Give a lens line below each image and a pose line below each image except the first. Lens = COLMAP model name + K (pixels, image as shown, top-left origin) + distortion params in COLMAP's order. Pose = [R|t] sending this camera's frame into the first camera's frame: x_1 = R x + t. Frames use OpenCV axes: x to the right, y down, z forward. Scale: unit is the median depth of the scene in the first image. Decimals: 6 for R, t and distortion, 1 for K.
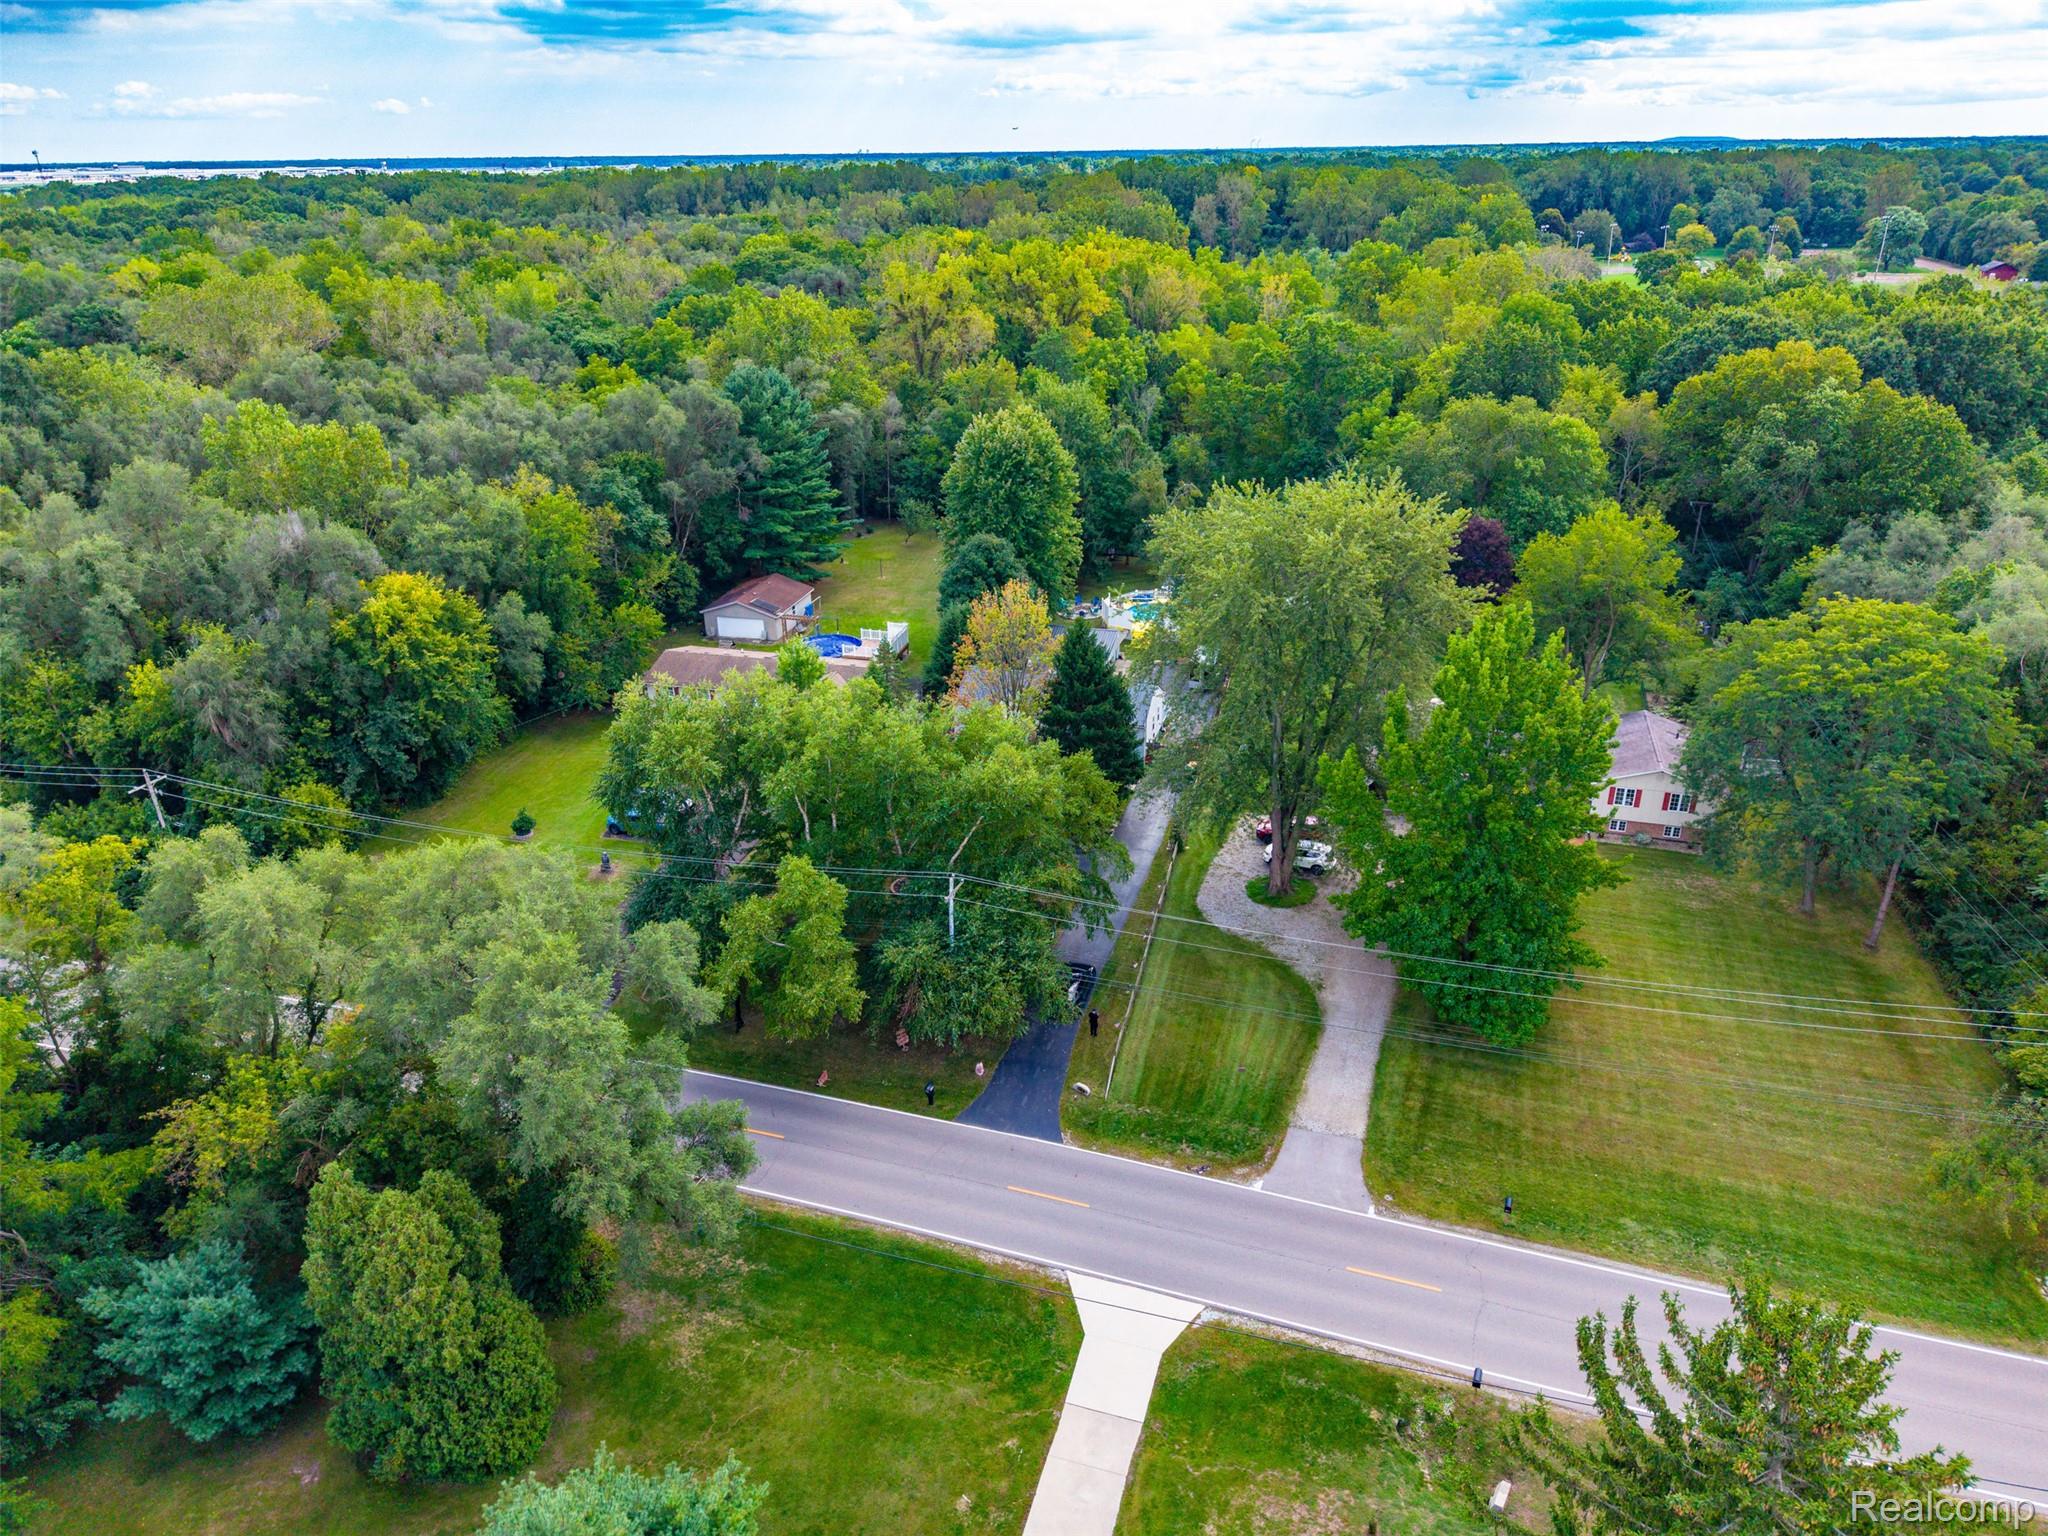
lens RADIAL K [[1365.5, 0, 1024.0], [0, 1365.5, 768.0], [0, 0, 1]] dist [0.028229, -0.023770]
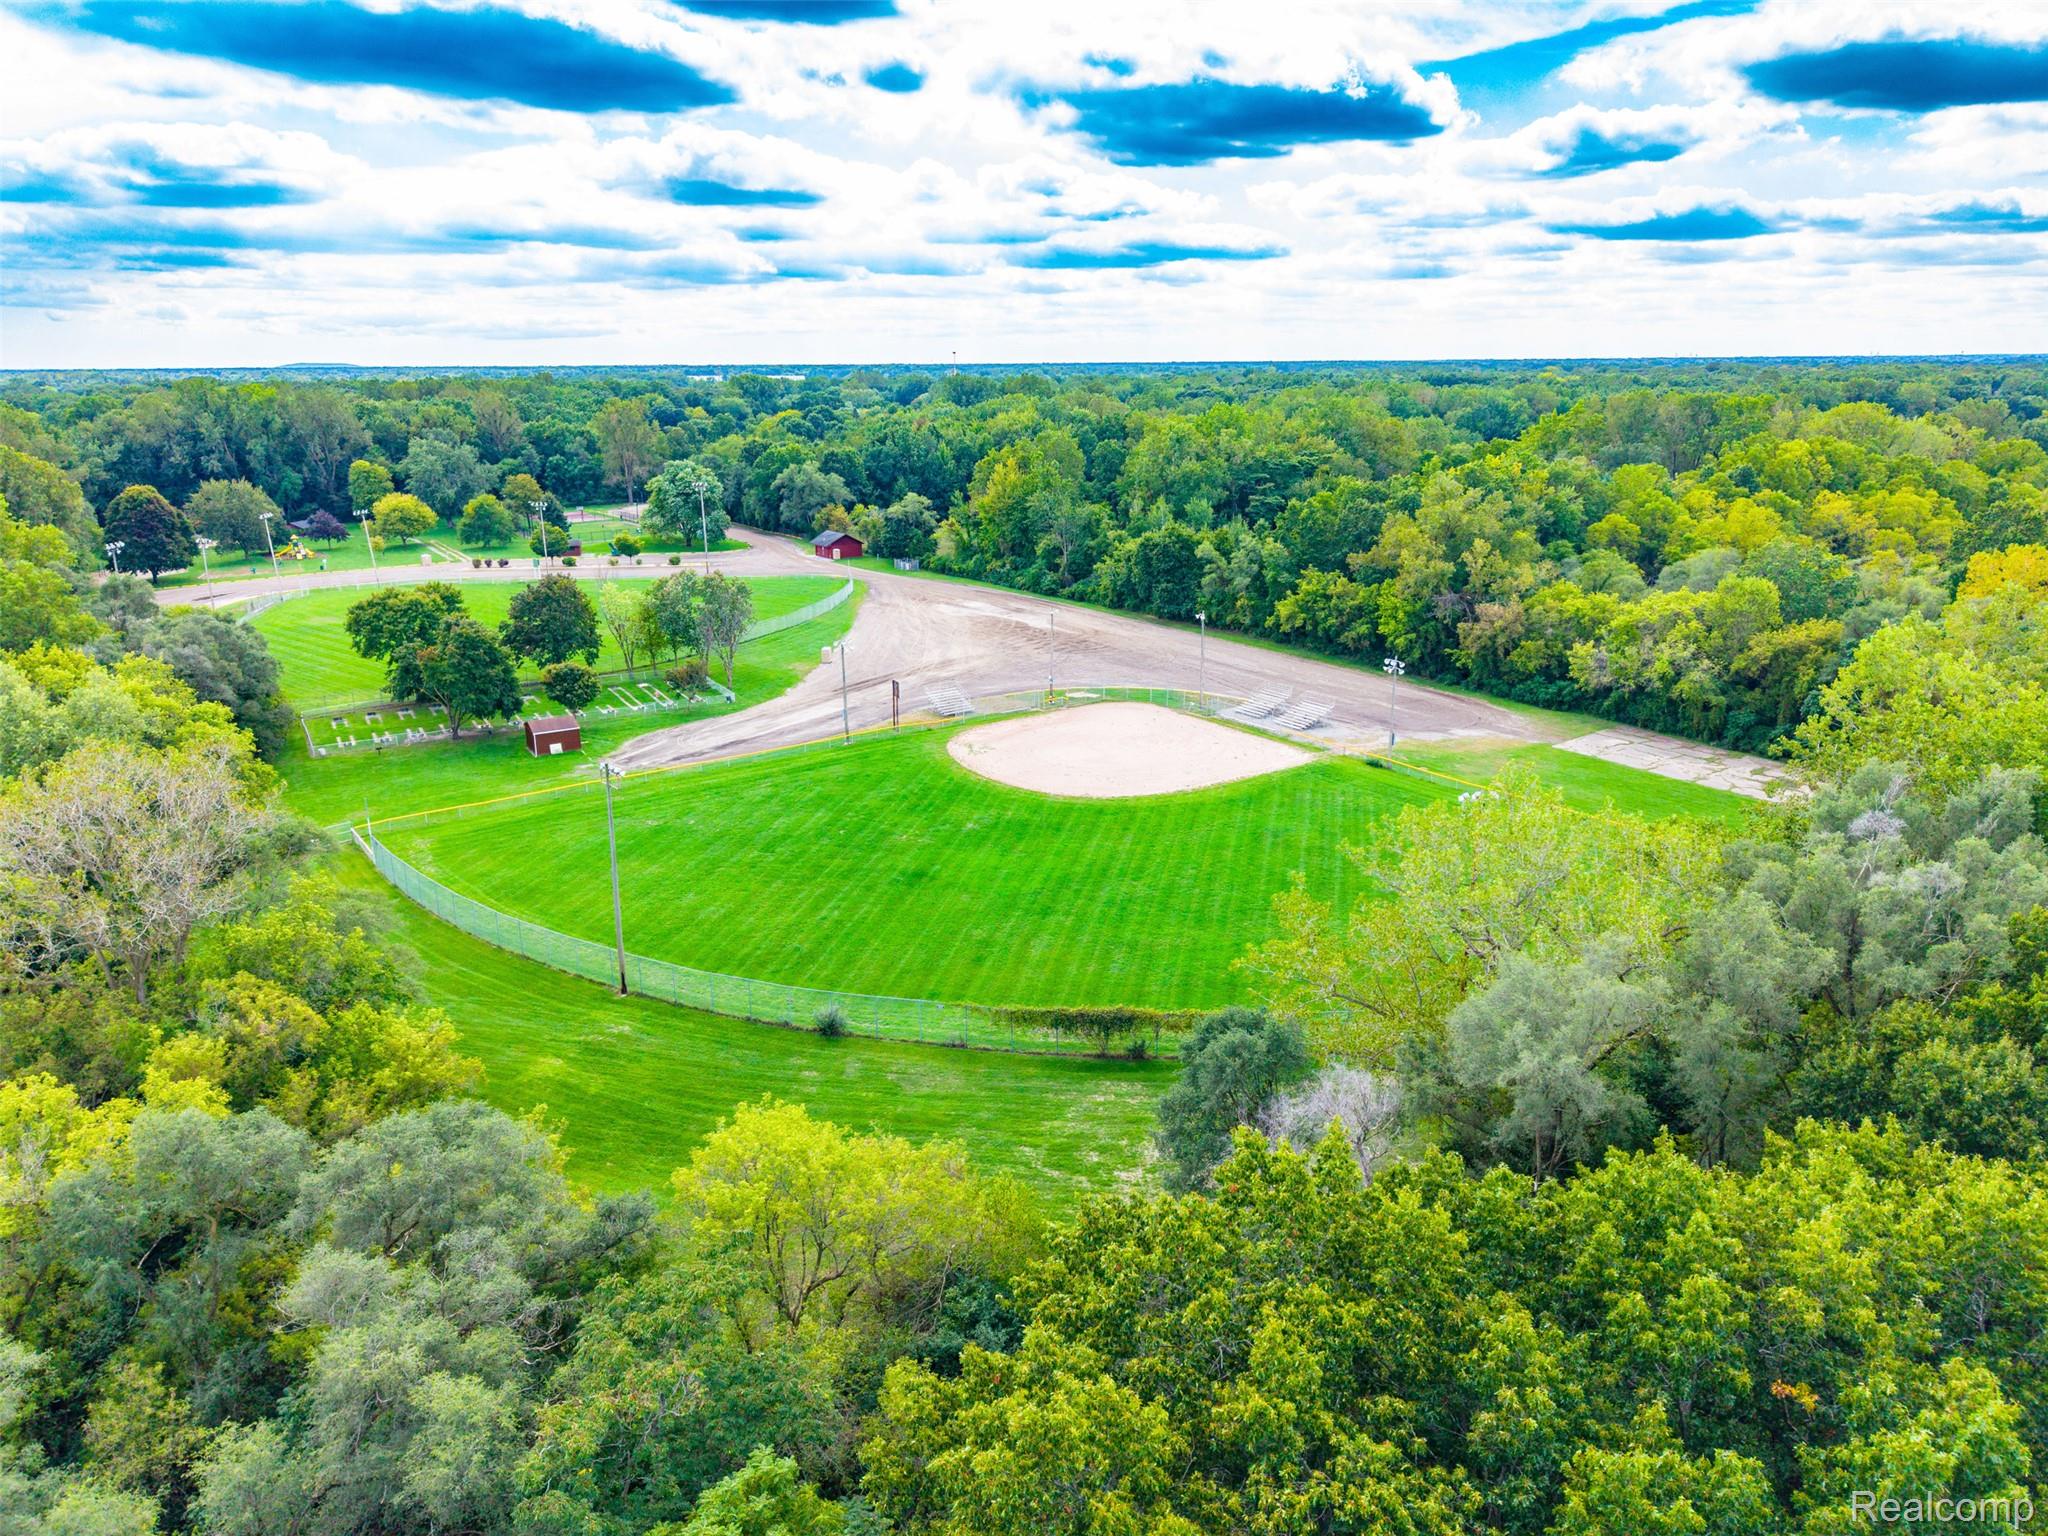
lens RADIAL K [[1365.5, 0, 1024.0], [0, 1365.5, 768.0], [0, 0, 1]] dist [0.028229, -0.023770]
pose [[0.640613, -0.211849, 0.738062, 0.411301], [0.315410, 0.948954, -0.001383, -0.426109], [-0.700094, 0.233678, 0.674732, 0.922866]]
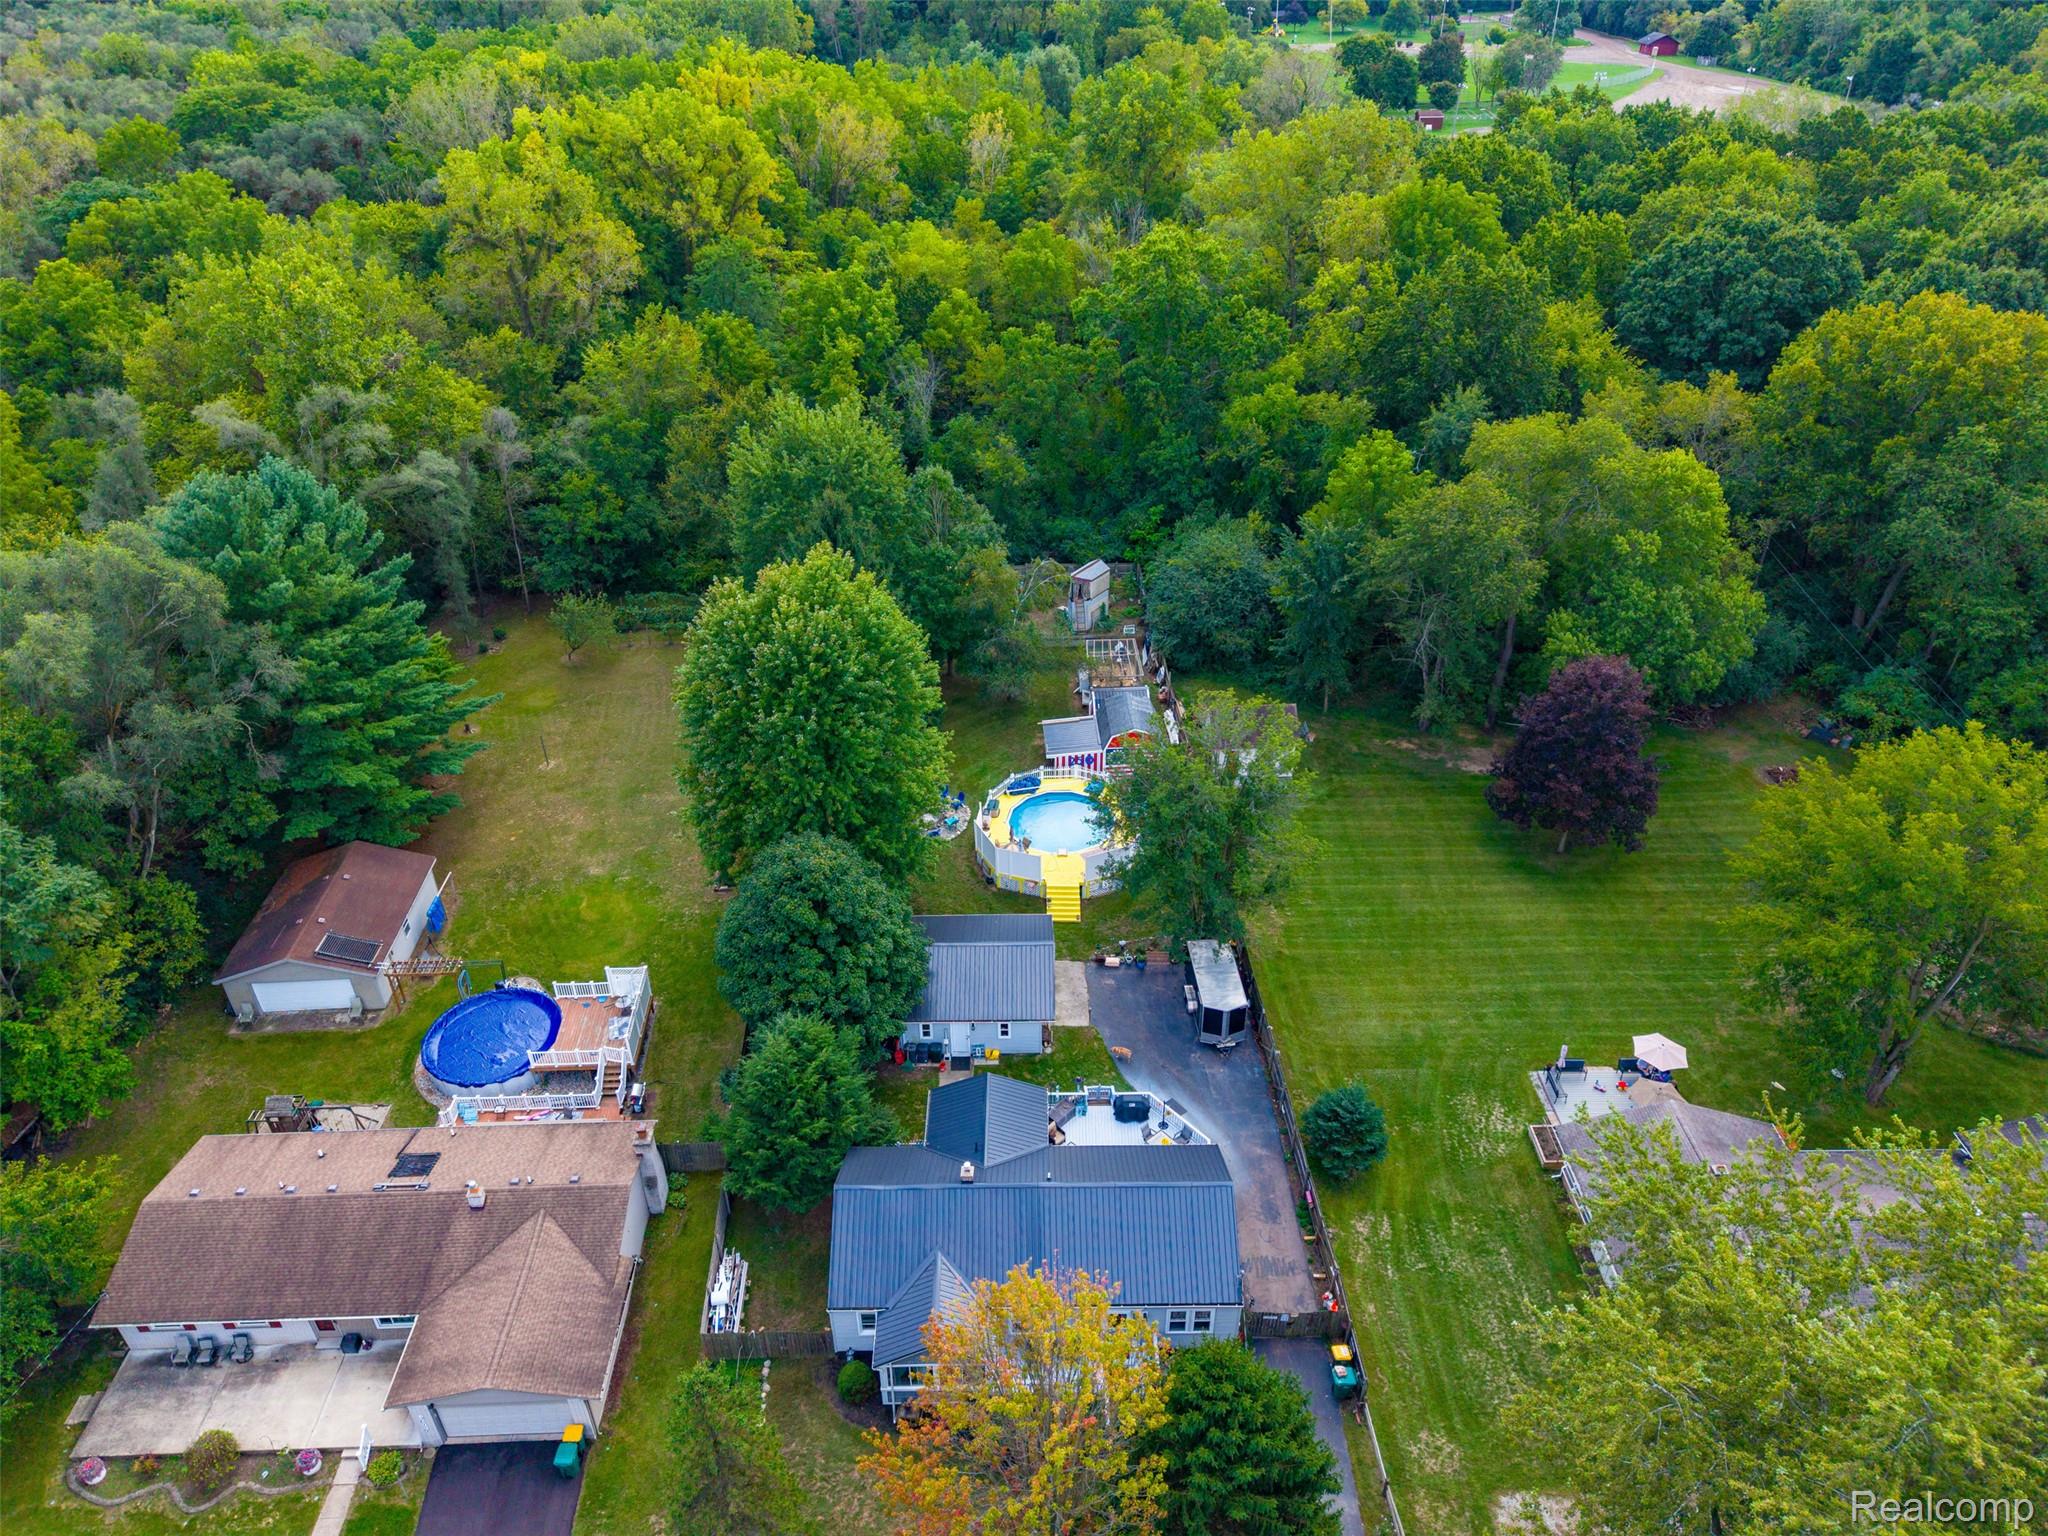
lens RADIAL K [[1365.5, 0, 1024.0], [0, 1365.5, 768.0], [0, 0, 1]] dist [0.028229, -0.023770]
pose [[0.958196, -0.155194, 0.240364, -0.036799], [0.117950, 0.979662, 0.162328, -0.151729], [-0.260668, -0.127192, 0.957013, 0.278922]]
